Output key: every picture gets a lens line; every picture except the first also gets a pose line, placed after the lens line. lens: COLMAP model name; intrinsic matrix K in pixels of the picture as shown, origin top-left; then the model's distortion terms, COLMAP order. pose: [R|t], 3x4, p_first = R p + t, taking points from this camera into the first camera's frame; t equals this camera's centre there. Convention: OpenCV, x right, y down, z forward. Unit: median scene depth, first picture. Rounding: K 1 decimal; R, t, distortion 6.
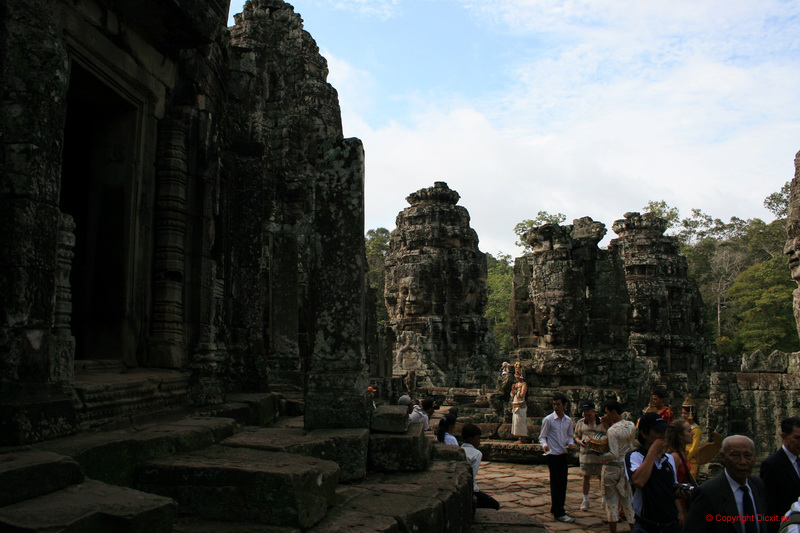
lens RADIAL K [[686.8, 0, 399.0], [0, 686.8, 267.3], [0, 0, 1]] dist [-0.118275, 0.015200]
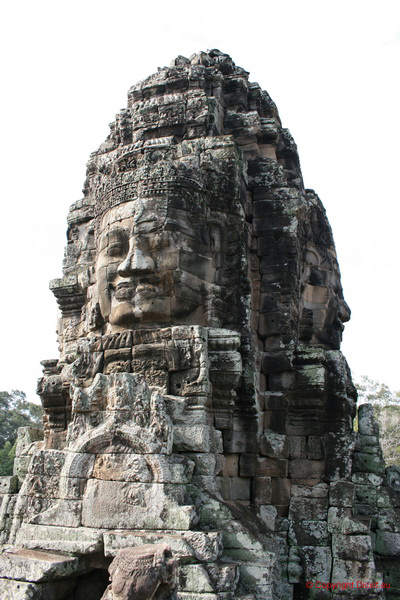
lens RADIAL K [[515.1, 0, 202.1], [0, 515.1, 298.5], [0, 0, 1]] dist [-0.118275, 0.015200]
pose [[0.981899, 0.086574, 0.168460, 0.009794], [-0.040842, 0.965277, -0.258016, 0.113993], [-0.184948, 0.246466, 0.951341, 0.794707]]
